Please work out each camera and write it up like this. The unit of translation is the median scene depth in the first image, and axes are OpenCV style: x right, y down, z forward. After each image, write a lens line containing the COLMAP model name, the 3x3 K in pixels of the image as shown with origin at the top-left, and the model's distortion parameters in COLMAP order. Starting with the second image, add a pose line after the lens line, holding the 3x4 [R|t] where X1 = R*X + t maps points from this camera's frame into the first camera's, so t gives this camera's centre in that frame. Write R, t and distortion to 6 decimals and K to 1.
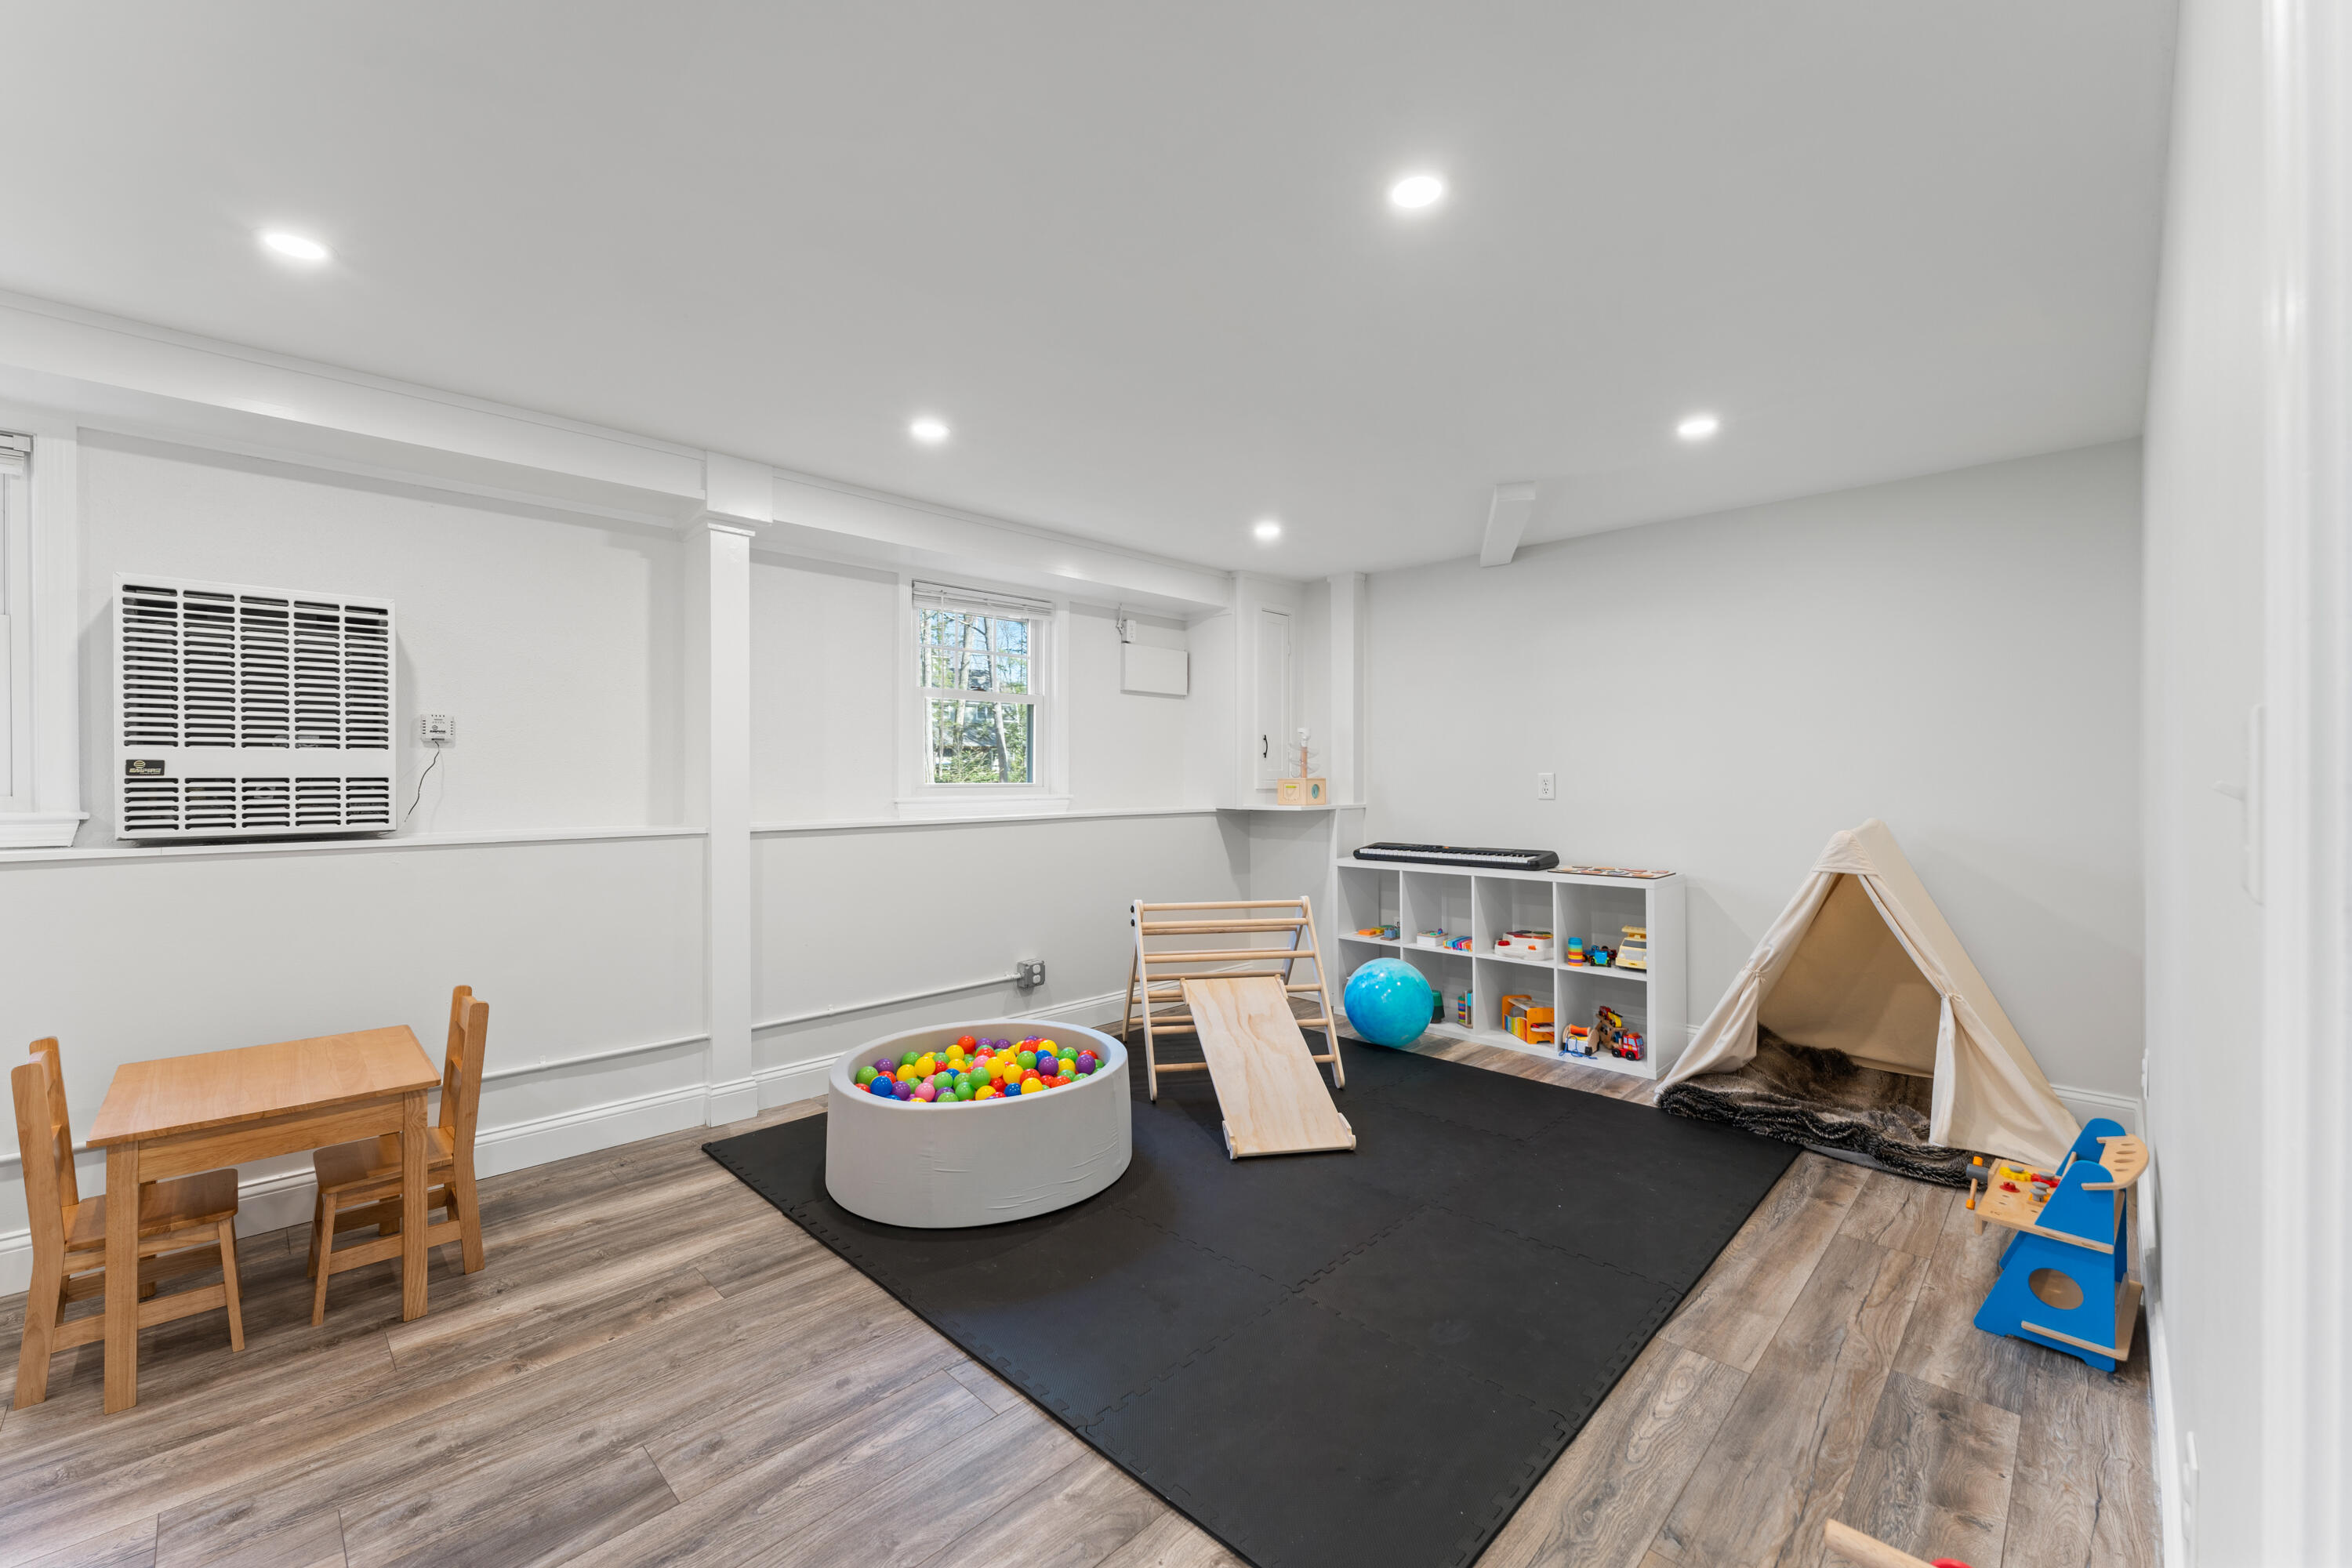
lens RADIAL K [[950.0, 0, 1164.8], [0, 950.0, 777.5], [0, 0, 1]] dist [-0.001084, -0.000612]
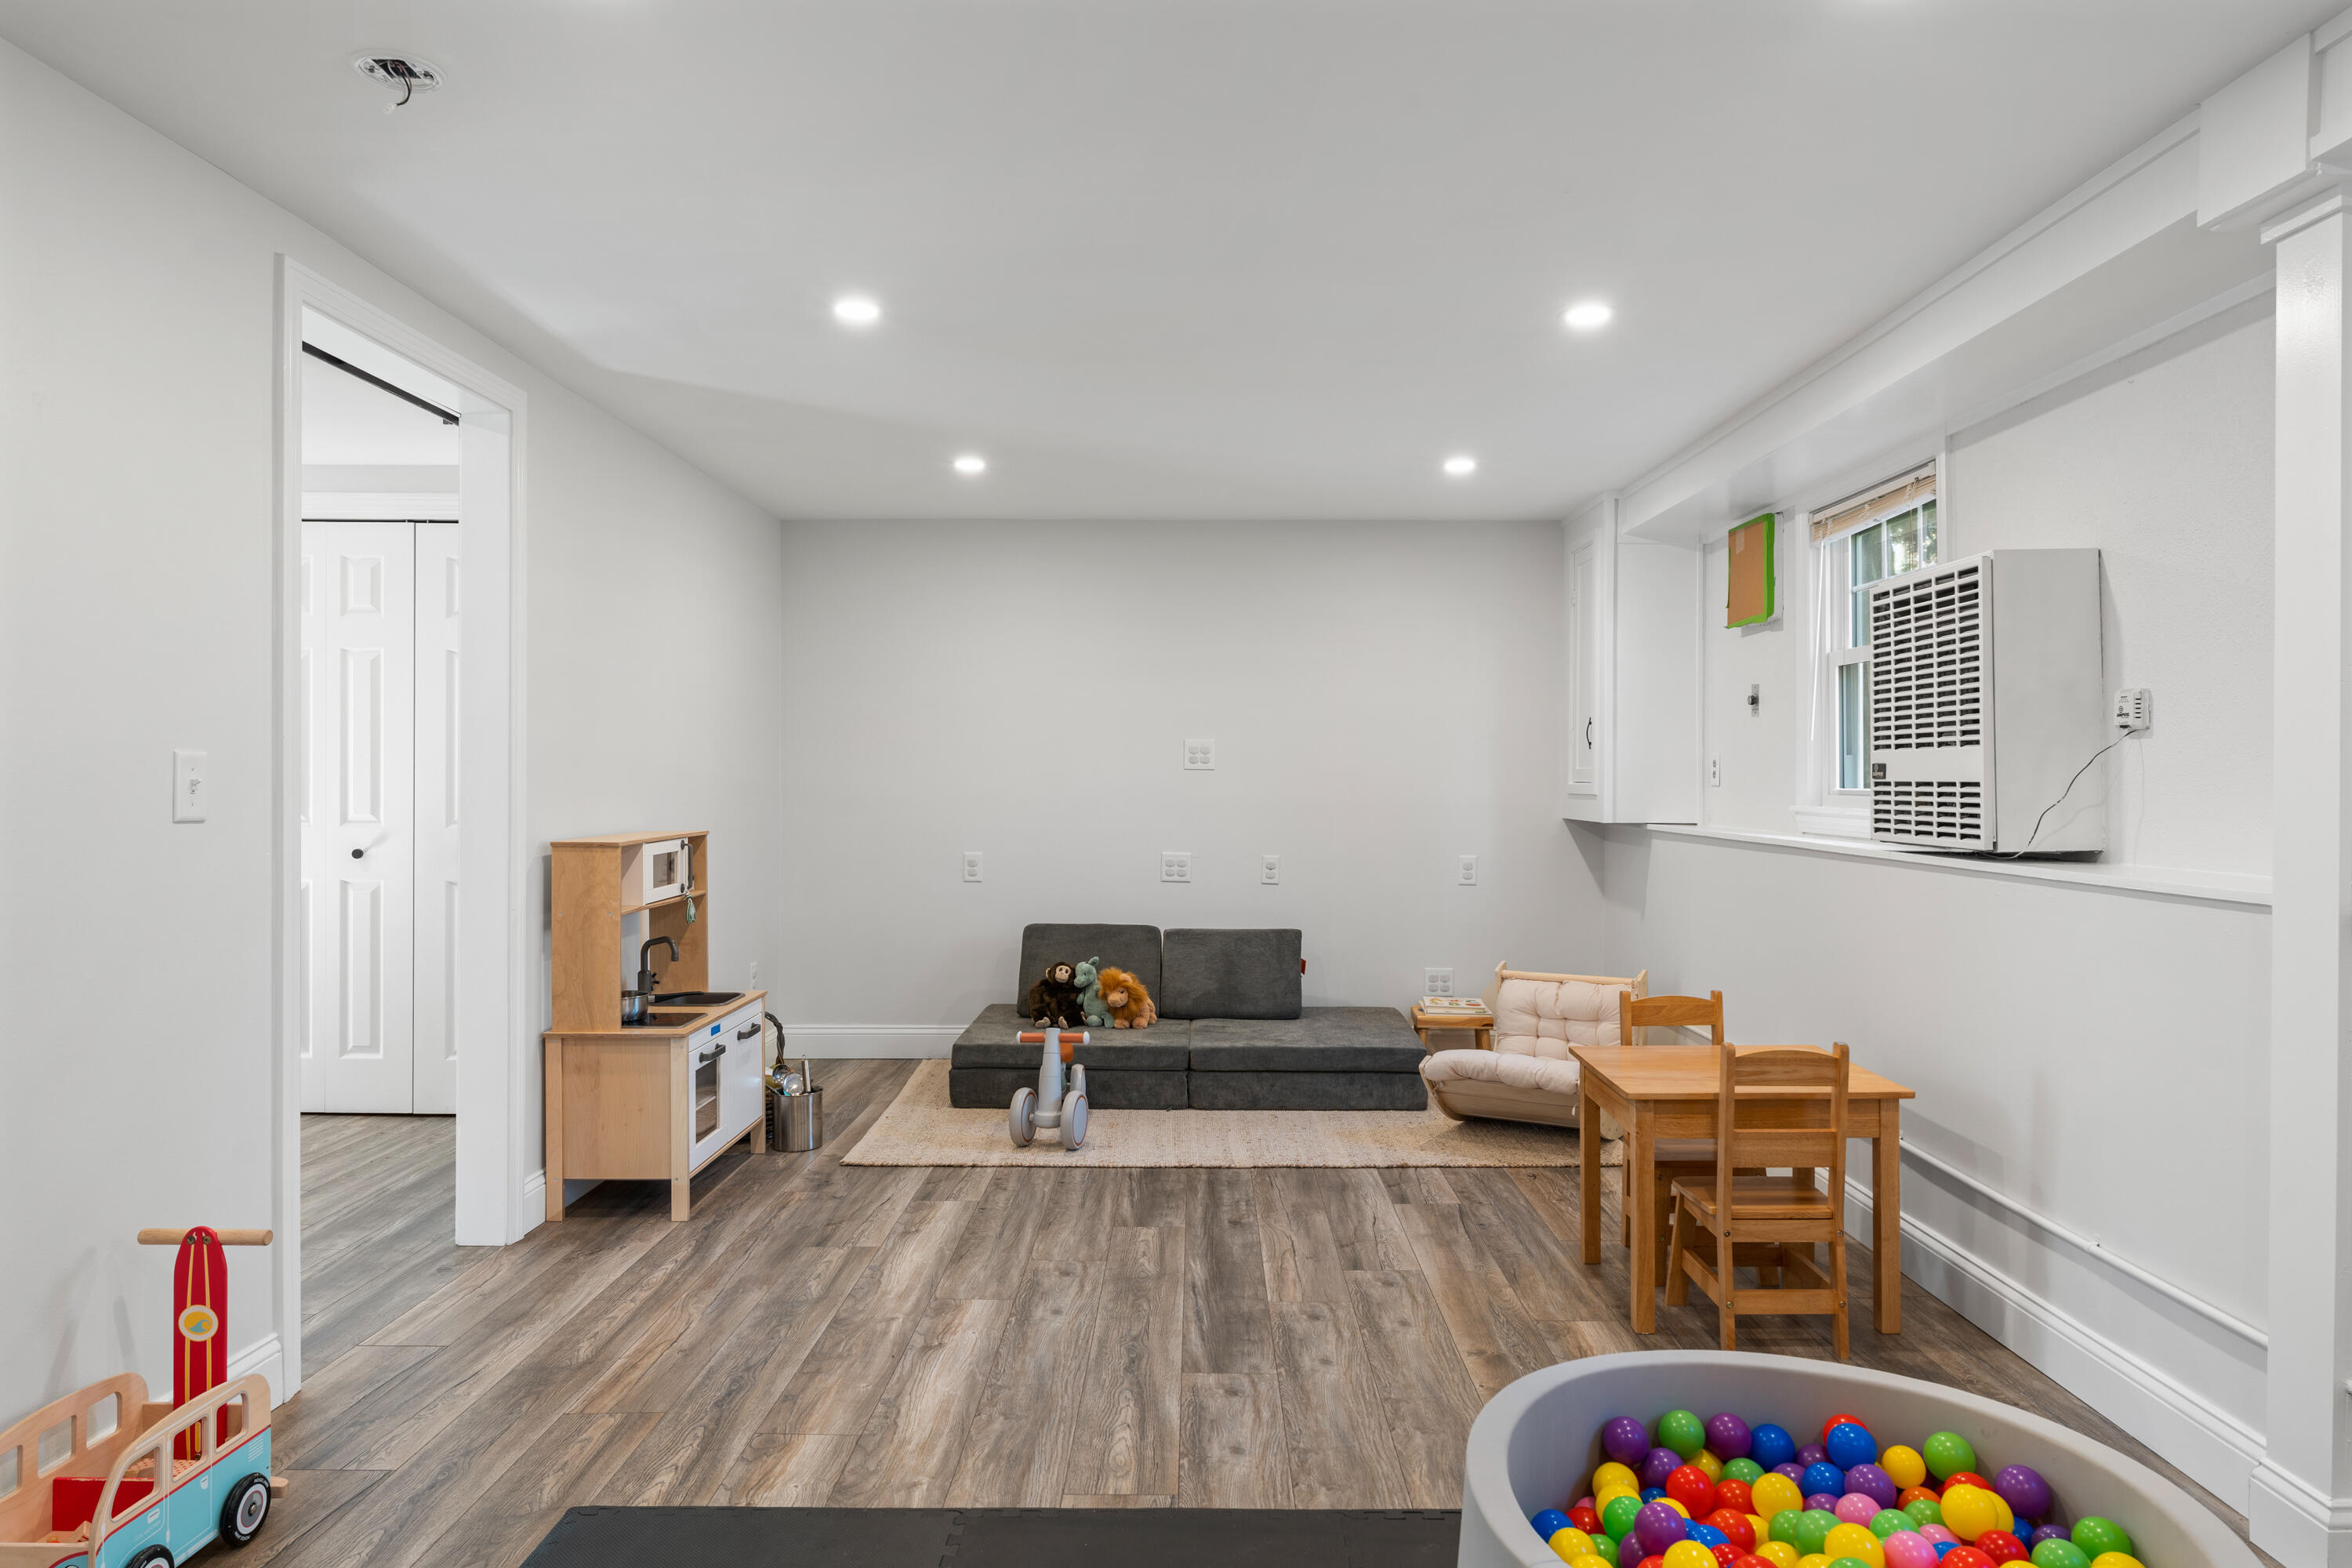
lens RADIAL K [[1420.7, 0, 1173.2], [0, 1420.7, 780.0], [0, 0, 1]] dist [-0.001499, -0.000196]
pose [[-0.722628, 0.006413, -0.691208, 0.685014], [0.006229, 0.999977, 0.002766, -0.013016], [0.691209, -0.002307, -0.722651, 2.061058]]
